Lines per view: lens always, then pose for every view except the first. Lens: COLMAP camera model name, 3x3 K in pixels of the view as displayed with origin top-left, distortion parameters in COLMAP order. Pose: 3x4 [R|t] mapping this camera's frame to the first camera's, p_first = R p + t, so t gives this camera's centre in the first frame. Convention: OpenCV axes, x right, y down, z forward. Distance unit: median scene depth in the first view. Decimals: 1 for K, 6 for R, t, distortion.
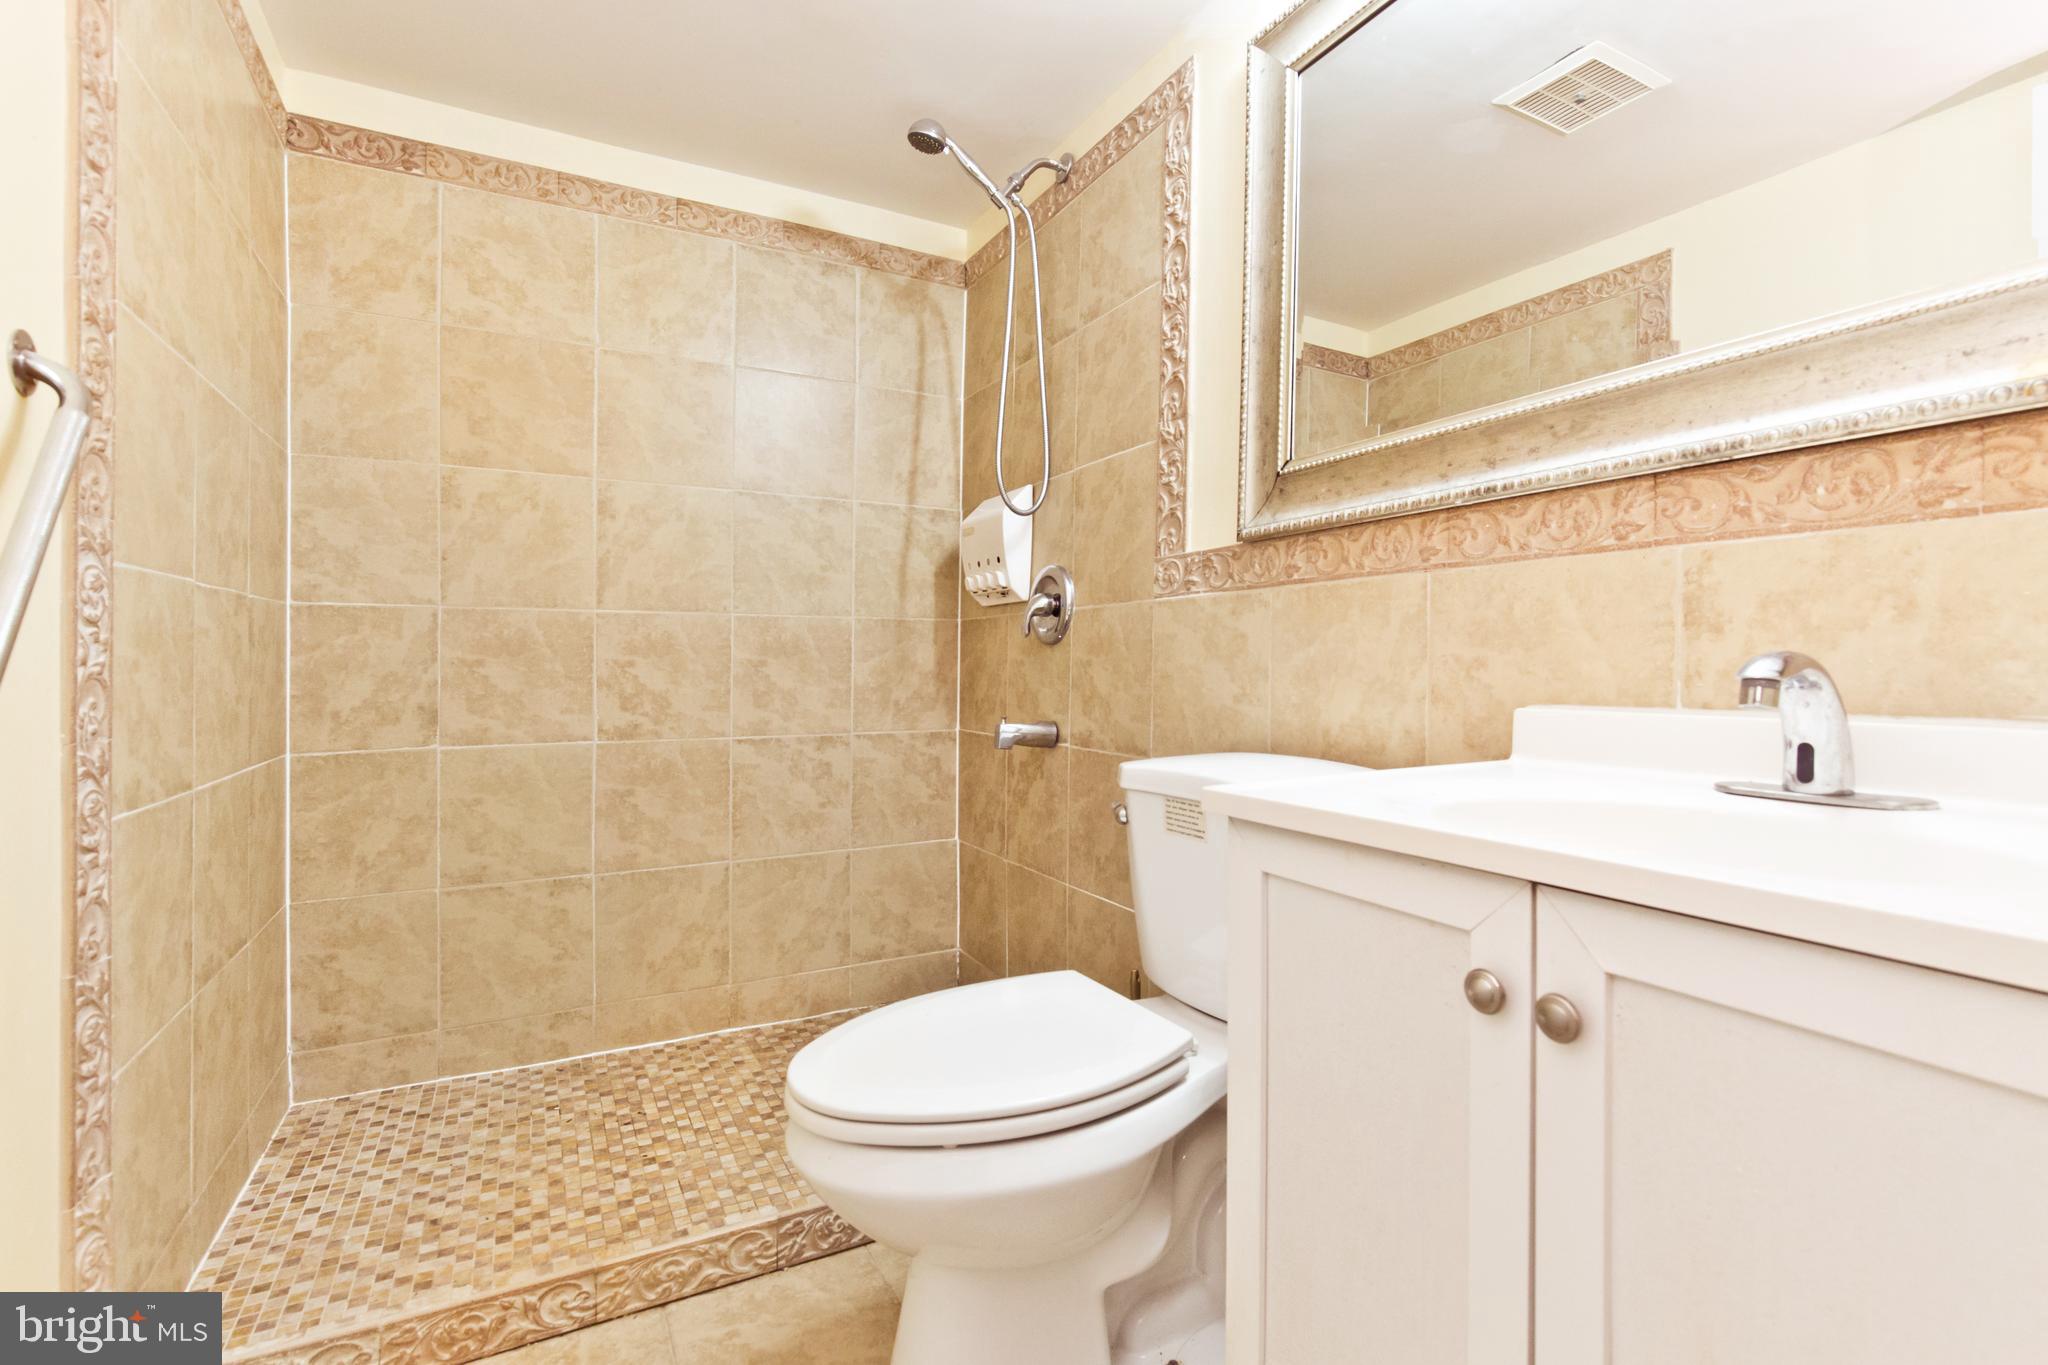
lens RADIAL K [[912.2, 0, 1029.7], [0, 912.2, 630.8], [0, 0, 1]] dist [-0.008211, 0.002147]
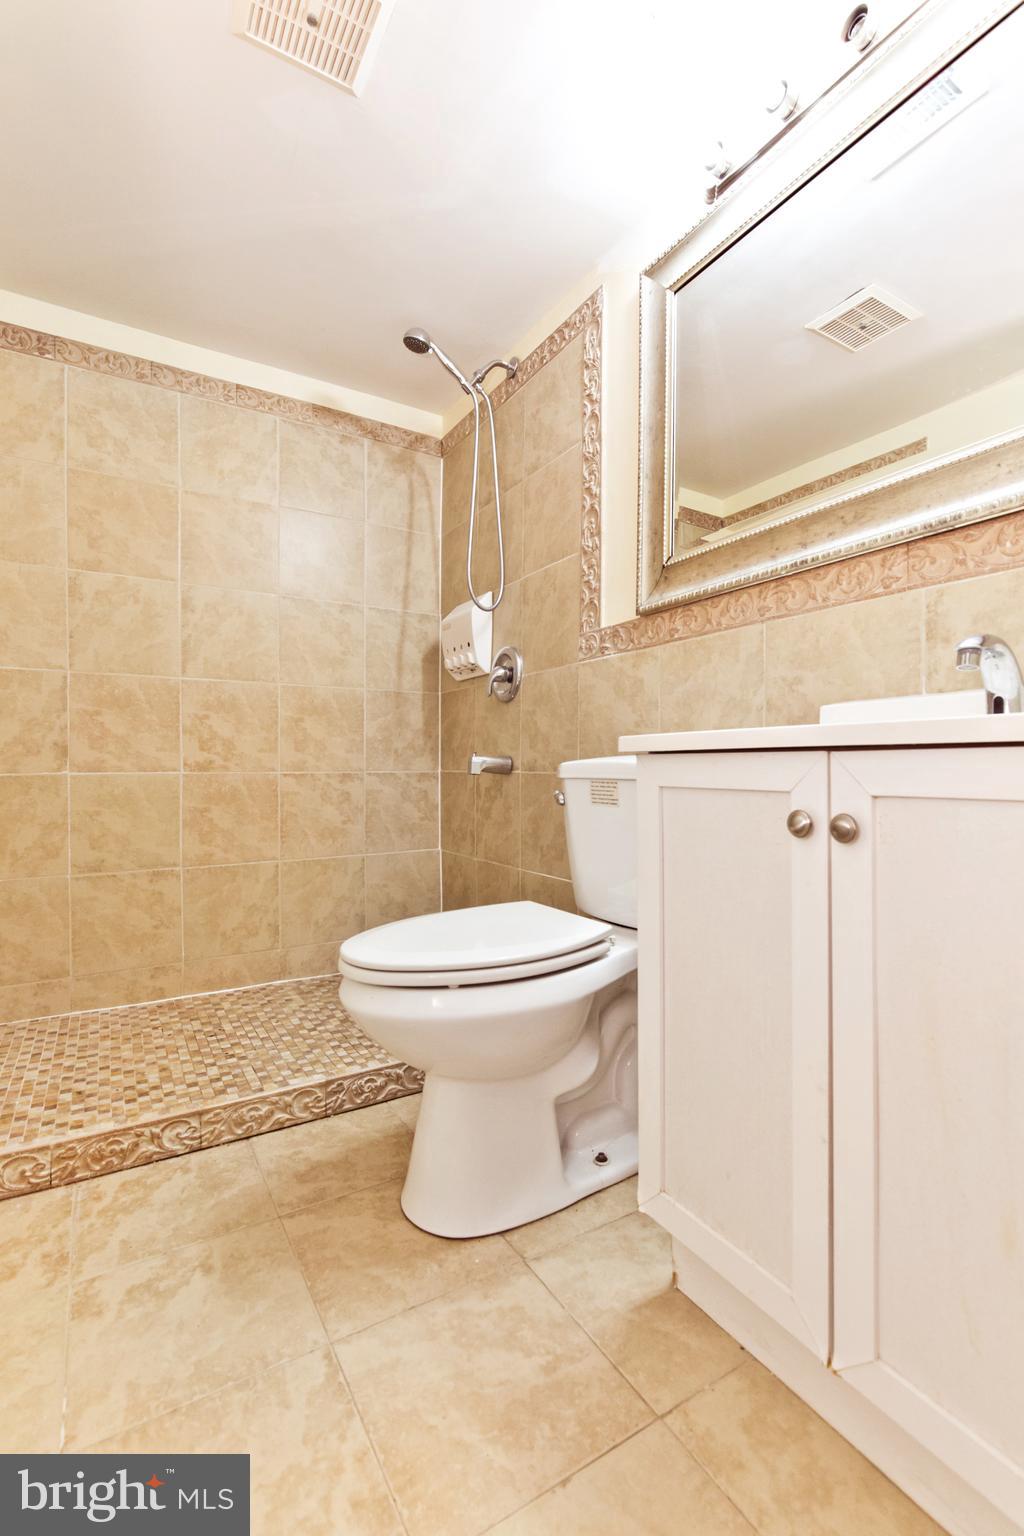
lens RADIAL K [[684.2, 0, 509.9], [0, 684.2, 770.7], [0, 0, 1]] dist [-0.008211, 0.002147]
pose [[0.998596, -0.011281, 0.051756, -0.031874], [0.011100, 0.999931, 0.003784, 0.133635], [-0.051796, -0.003204, 0.998653, -0.078970]]
